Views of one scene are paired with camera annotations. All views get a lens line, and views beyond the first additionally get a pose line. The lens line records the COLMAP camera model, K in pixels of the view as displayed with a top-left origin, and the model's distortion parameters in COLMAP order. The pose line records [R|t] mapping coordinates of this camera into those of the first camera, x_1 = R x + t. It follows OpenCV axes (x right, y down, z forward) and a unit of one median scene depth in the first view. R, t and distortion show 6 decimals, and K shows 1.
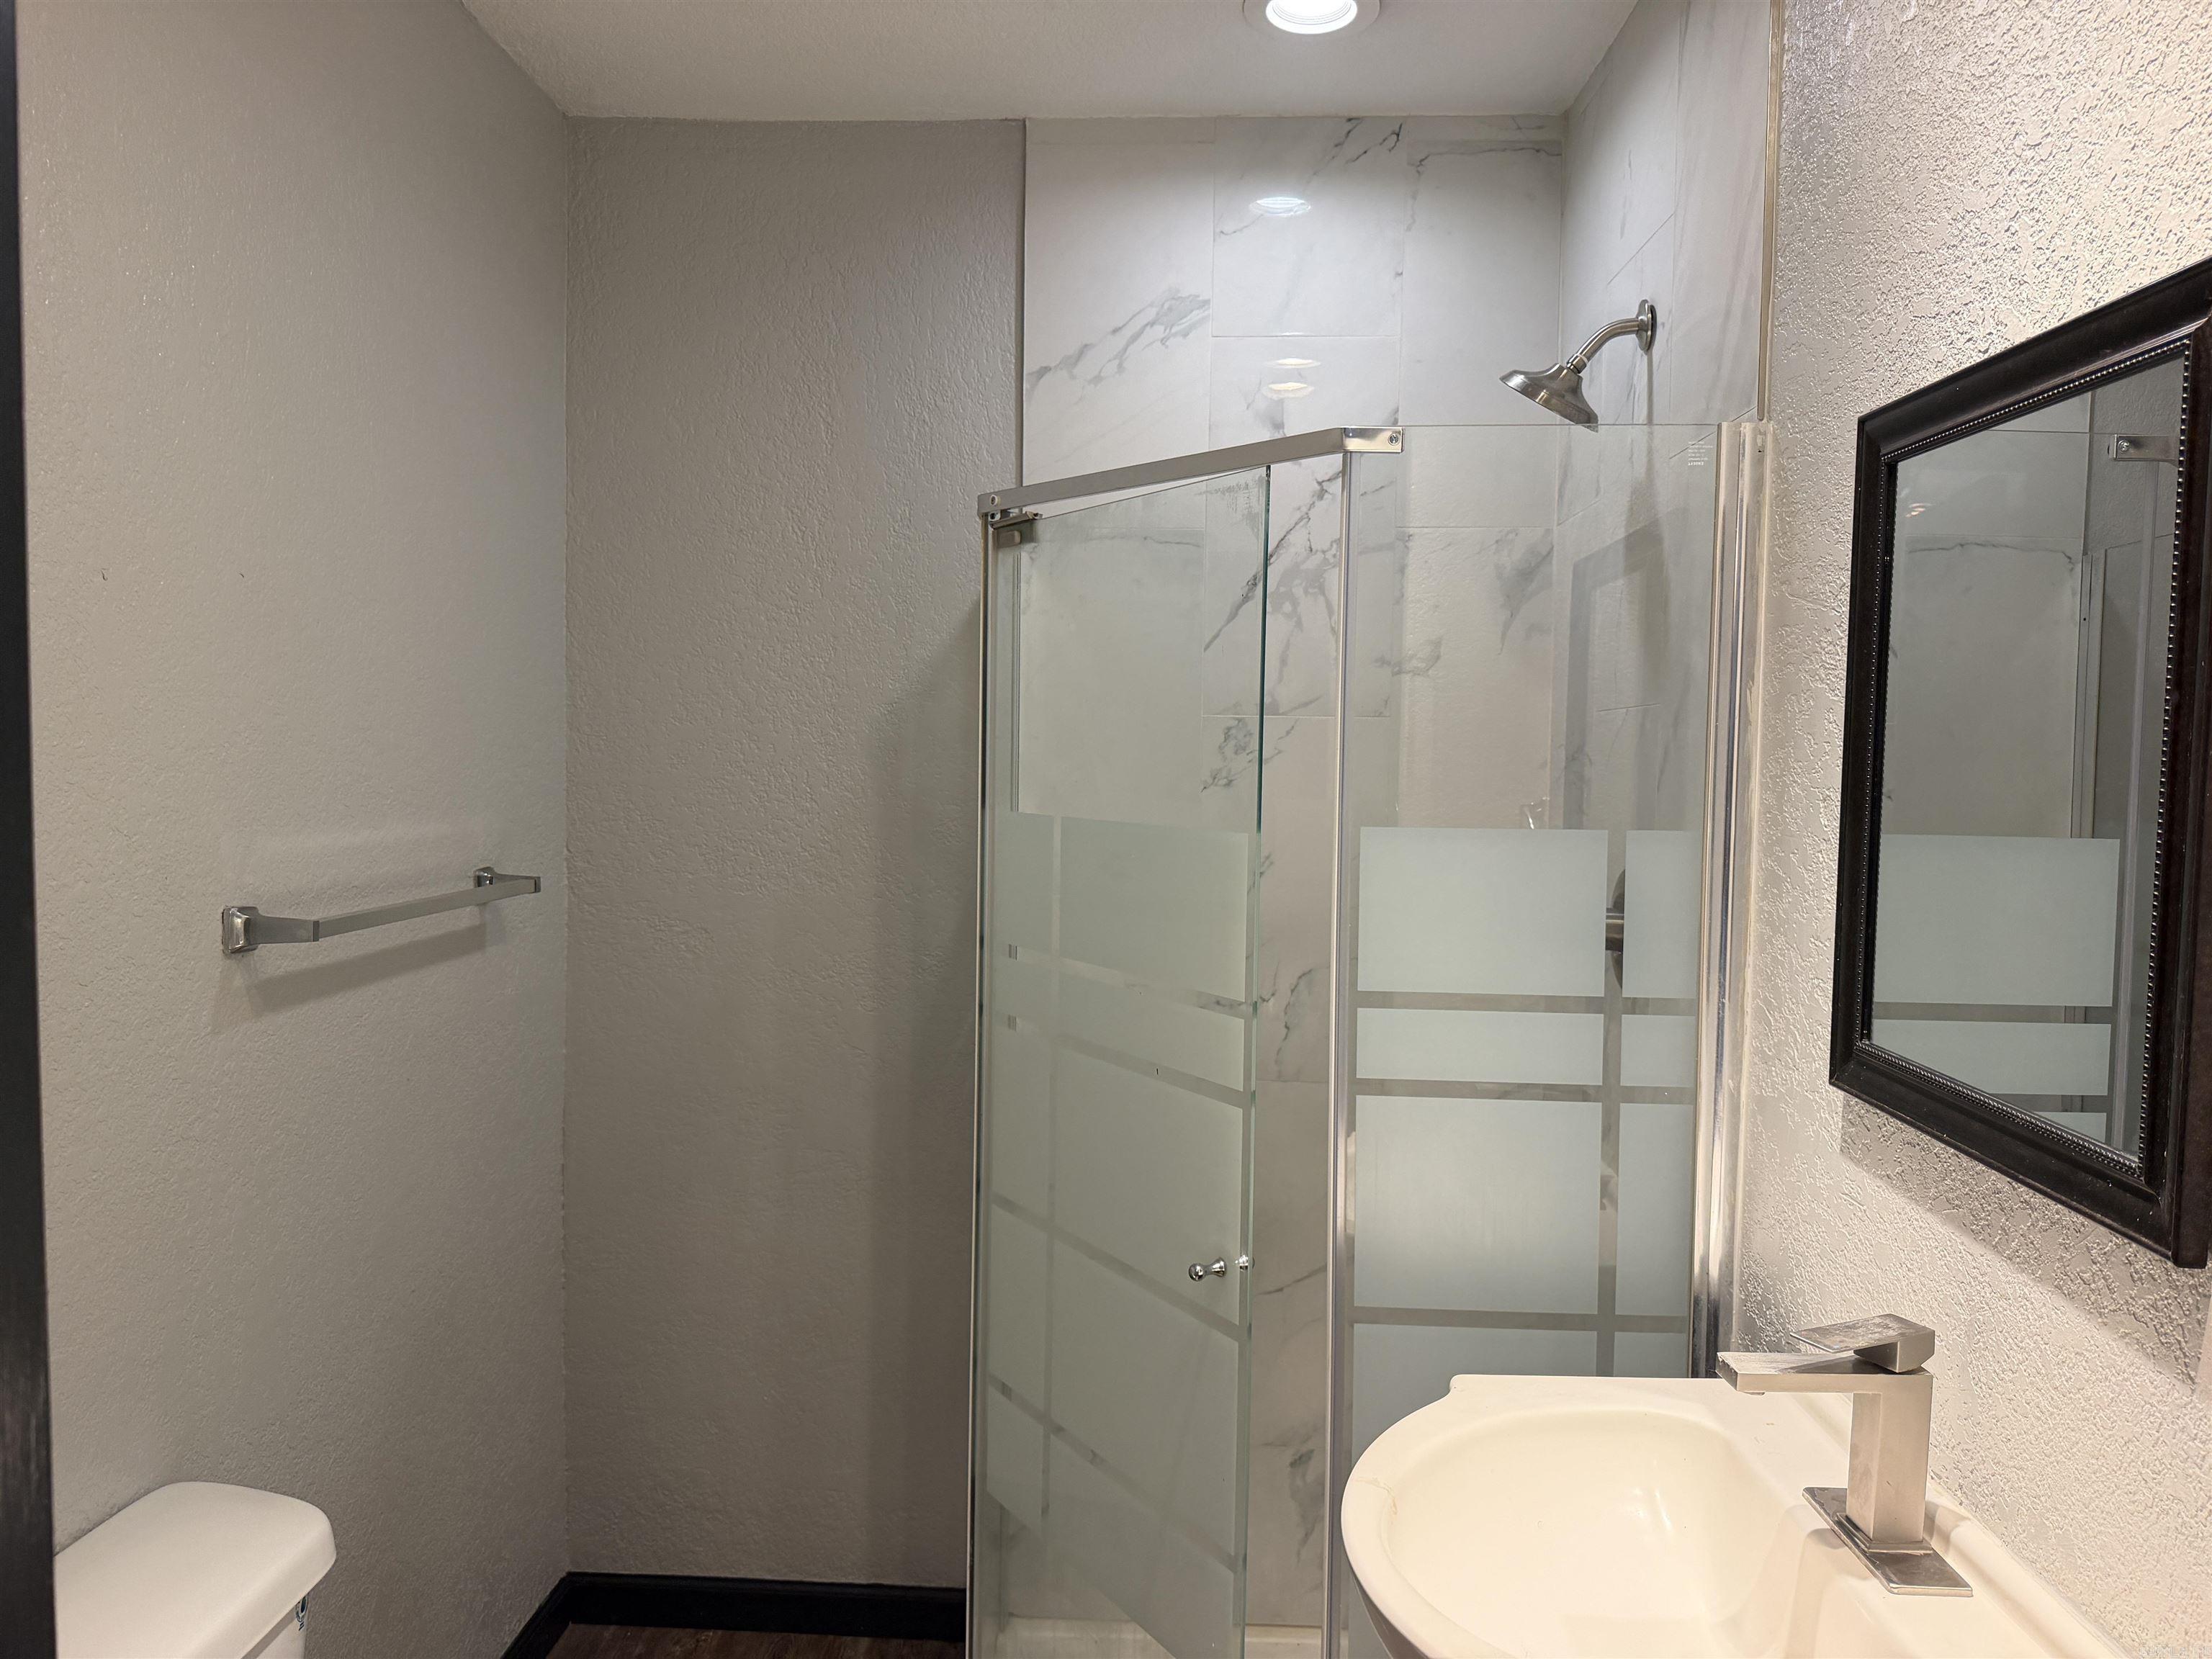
lens RADIAL K [[1548.1, 0, 1106.0], [0, 1548.1, 829.5], [0, 0, 1]] dist [-0.009918, -0.008151]
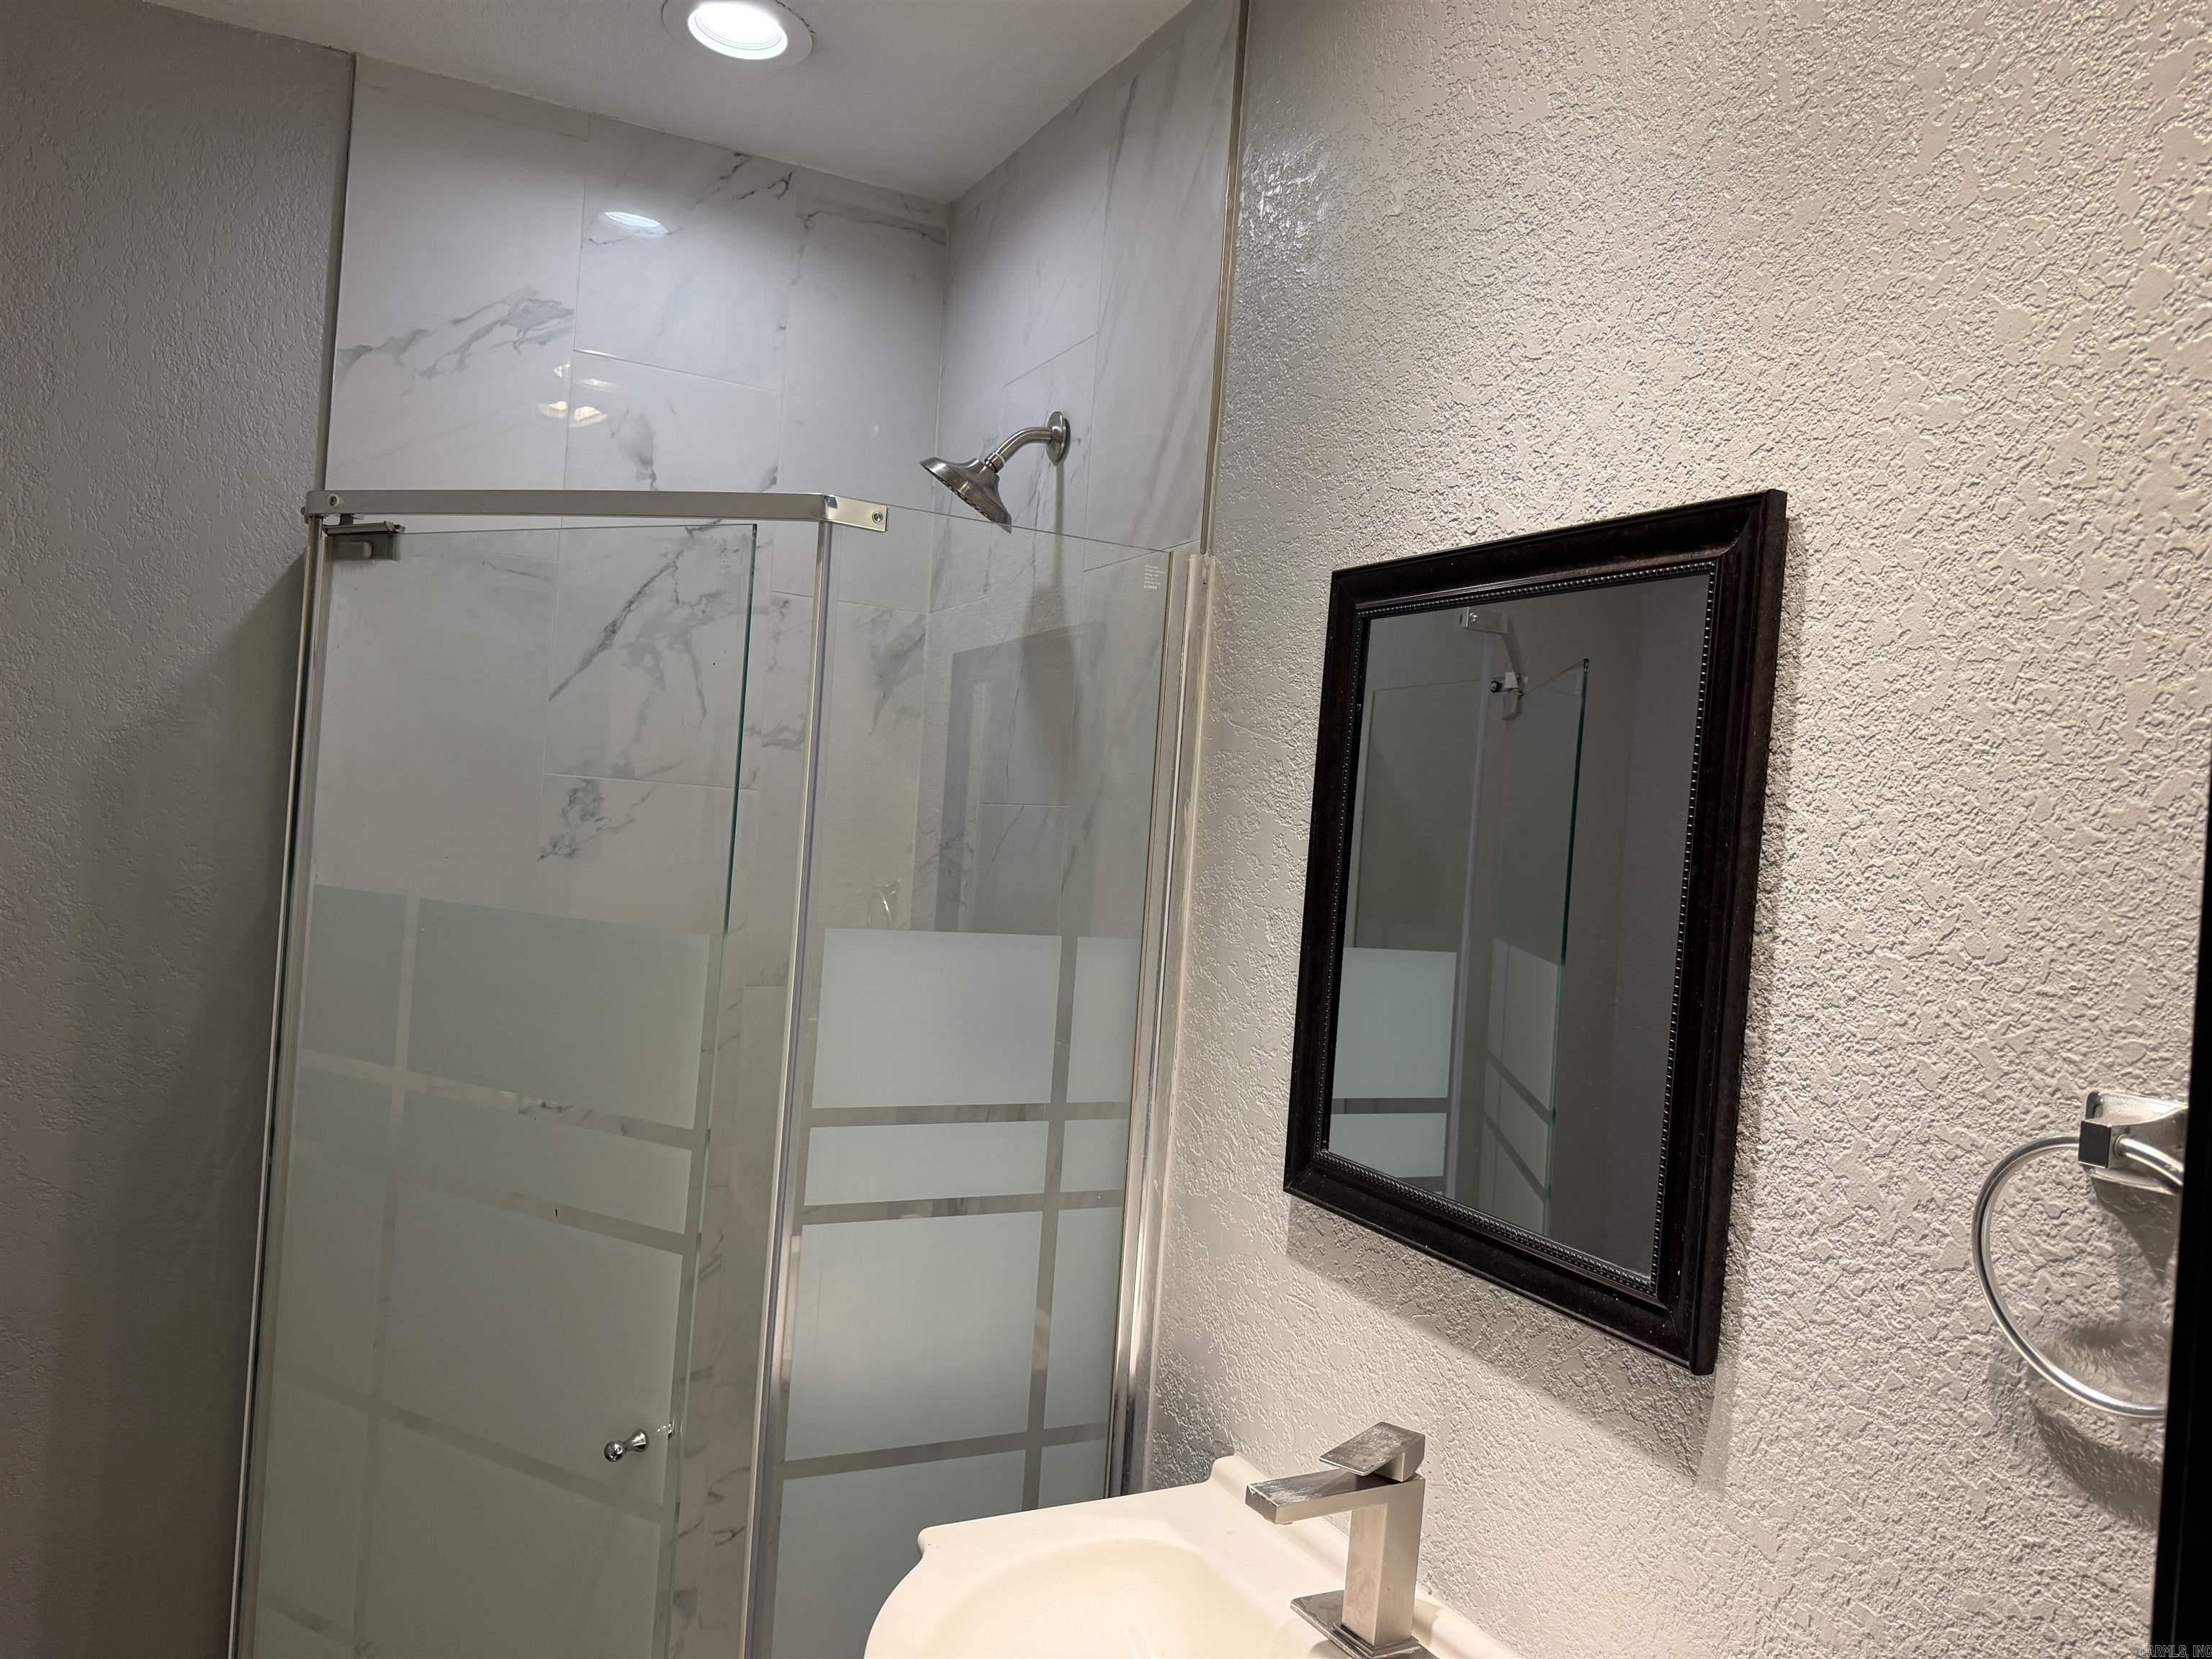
lens RADIAL K [[1501.5, 0, 1074.8], [0, 1501.5, 827.0], [0, 0, 1]] dist [0.120054, -0.261274]
pose [[0.863698, 0.051126, 0.501411, -0.162701], [-0.037860, 0.998612, -0.036609, -0.035259], [-0.502586, 0.012636, 0.864435, 0.149327]]
